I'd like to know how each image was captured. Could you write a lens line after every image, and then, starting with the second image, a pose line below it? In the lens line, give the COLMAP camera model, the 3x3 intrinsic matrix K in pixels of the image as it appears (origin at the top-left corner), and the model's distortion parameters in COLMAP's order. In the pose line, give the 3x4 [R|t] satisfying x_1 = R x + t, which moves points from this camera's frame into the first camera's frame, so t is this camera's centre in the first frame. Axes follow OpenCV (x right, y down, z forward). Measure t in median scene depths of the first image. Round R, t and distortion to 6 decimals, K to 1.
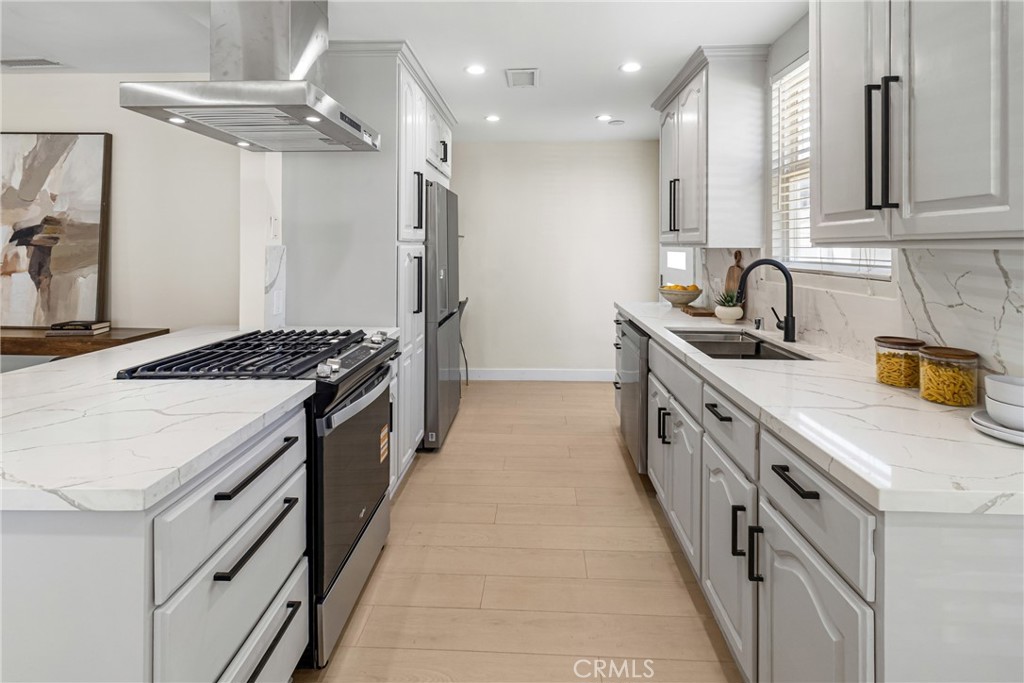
lens RADIAL K [[499.3, 0, 514.8], [0, 499.3, 245.8], [0, 0, 1]] dist [-0.000683, 0.000305]
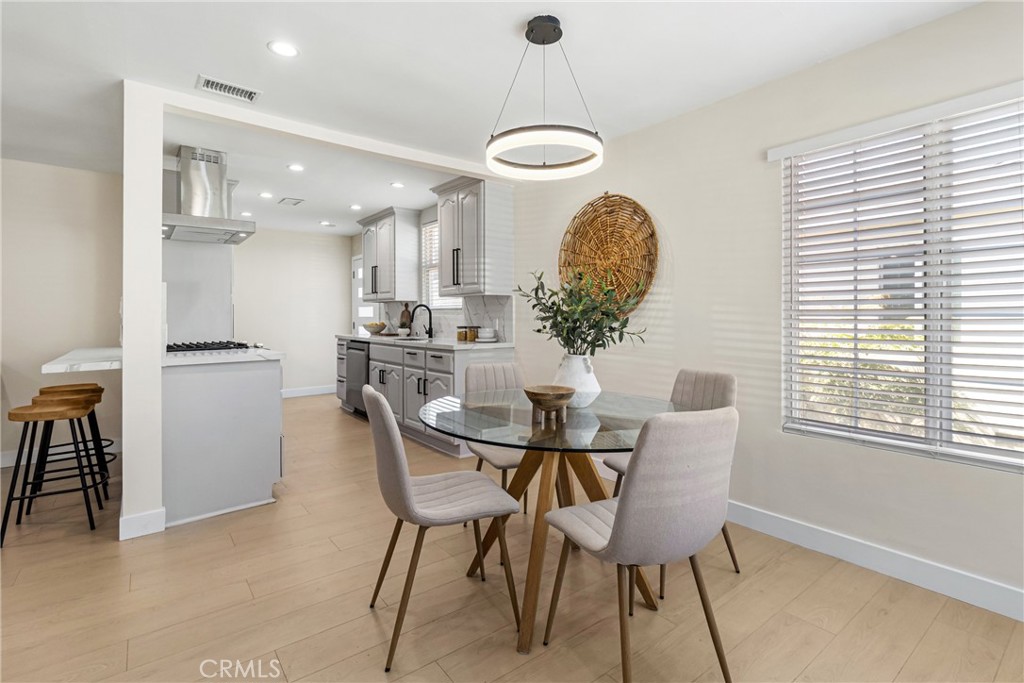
lens RADIAL K [[495.1, 0, 512.9], [0, 495.1, 310.3], [0, 0, 1]] dist [-0.000057, -0.000006]
pose [[0.764837, 0.001156, 0.644223, -0.696651], [0.006007, 0.999942, -0.008926, 0.079641], [-0.644196, 0.010696, 0.764785, -1.105791]]
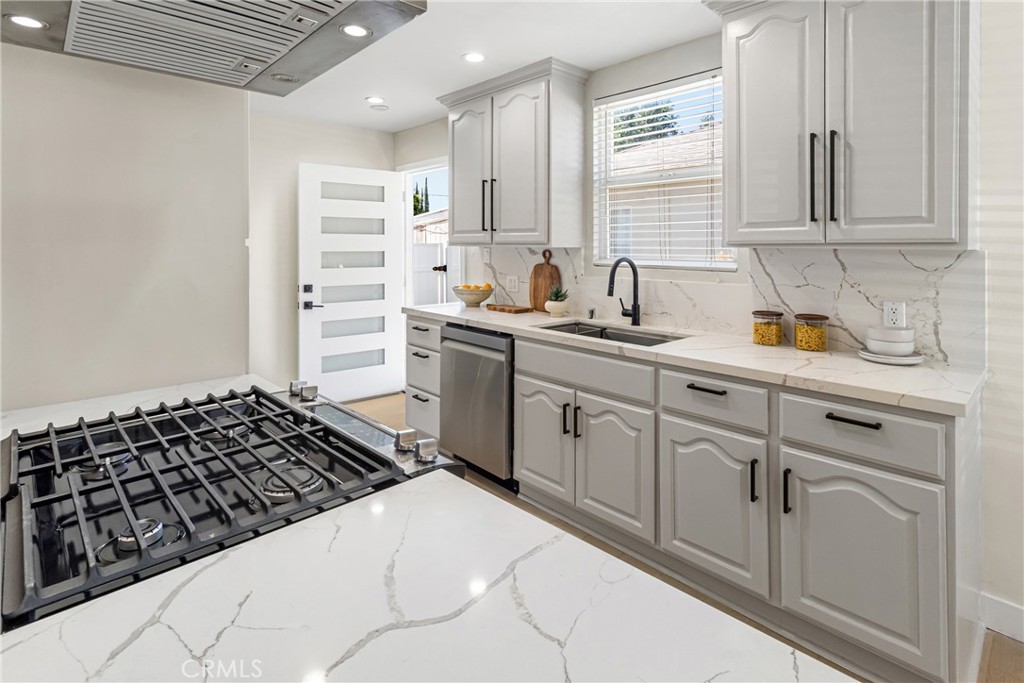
lens RADIAL K [[517.9, 0, 512.2], [0, 517.9, 244.6], [0, 0, 1]] dist [-0.000090, -0.000186]
pose [[0.699845, -0.003582, 0.714285, -0.548717], [0.001519, 0.999993, 0.003527, -0.007652], [-0.714293, -0.001383, 0.699846, 0.339635]]
